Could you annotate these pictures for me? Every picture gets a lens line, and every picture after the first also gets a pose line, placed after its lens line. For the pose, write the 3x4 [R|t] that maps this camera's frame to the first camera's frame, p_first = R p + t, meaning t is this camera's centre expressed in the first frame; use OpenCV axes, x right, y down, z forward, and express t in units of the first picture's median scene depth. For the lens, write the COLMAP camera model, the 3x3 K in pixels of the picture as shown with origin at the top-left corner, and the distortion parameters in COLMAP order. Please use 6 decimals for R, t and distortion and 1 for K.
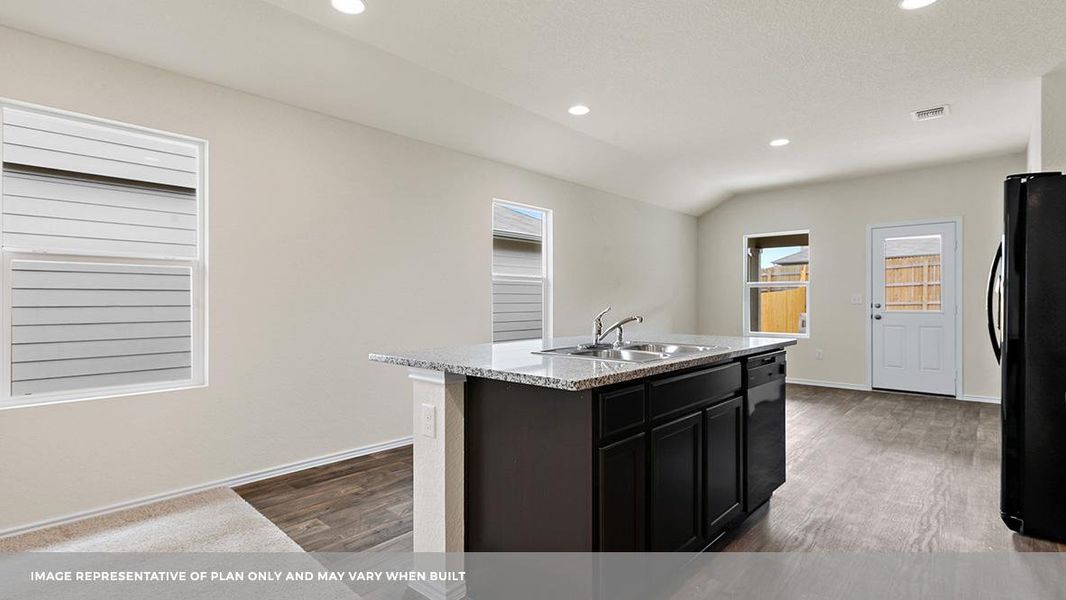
lens RADIAL K [[510.2, 0, 525.8], [0, 510.2, 303.1], [0, 0, 1]] dist [0.002624, 0.000070]
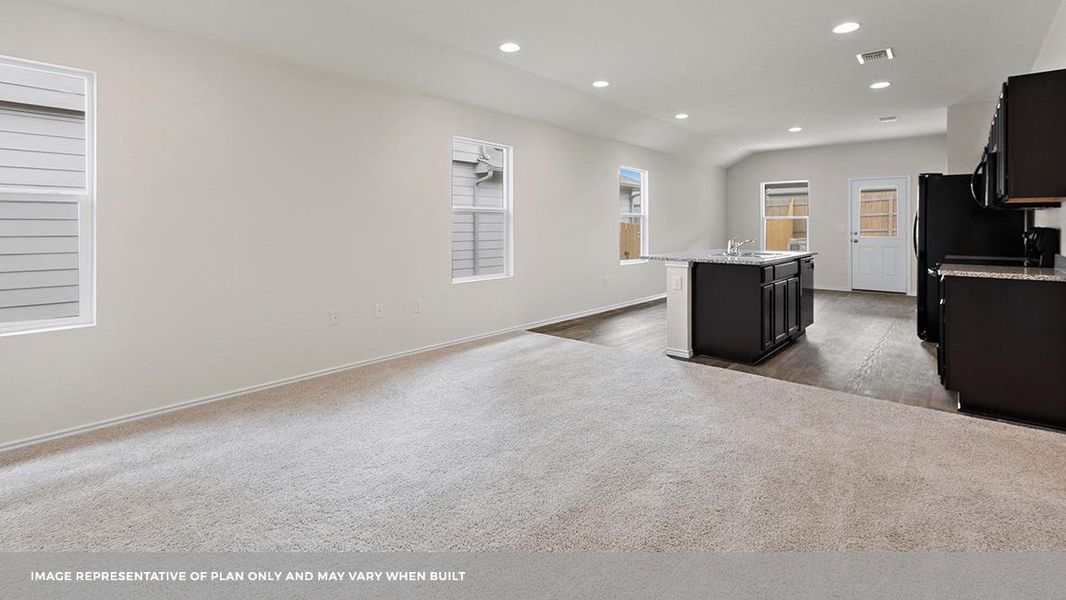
lens RADIAL K [[497.9, 0, 530.6], [0, 497.9, 225.3], [0, 0, 1]] dist [0.005087, 0.000851]
pose [[0.999418, 0.001242, 0.034084, -0.539320], [-0.001025, 0.999979, -0.006371, -0.013737], [-0.034091, 0.006332, 0.999399, -0.740200]]
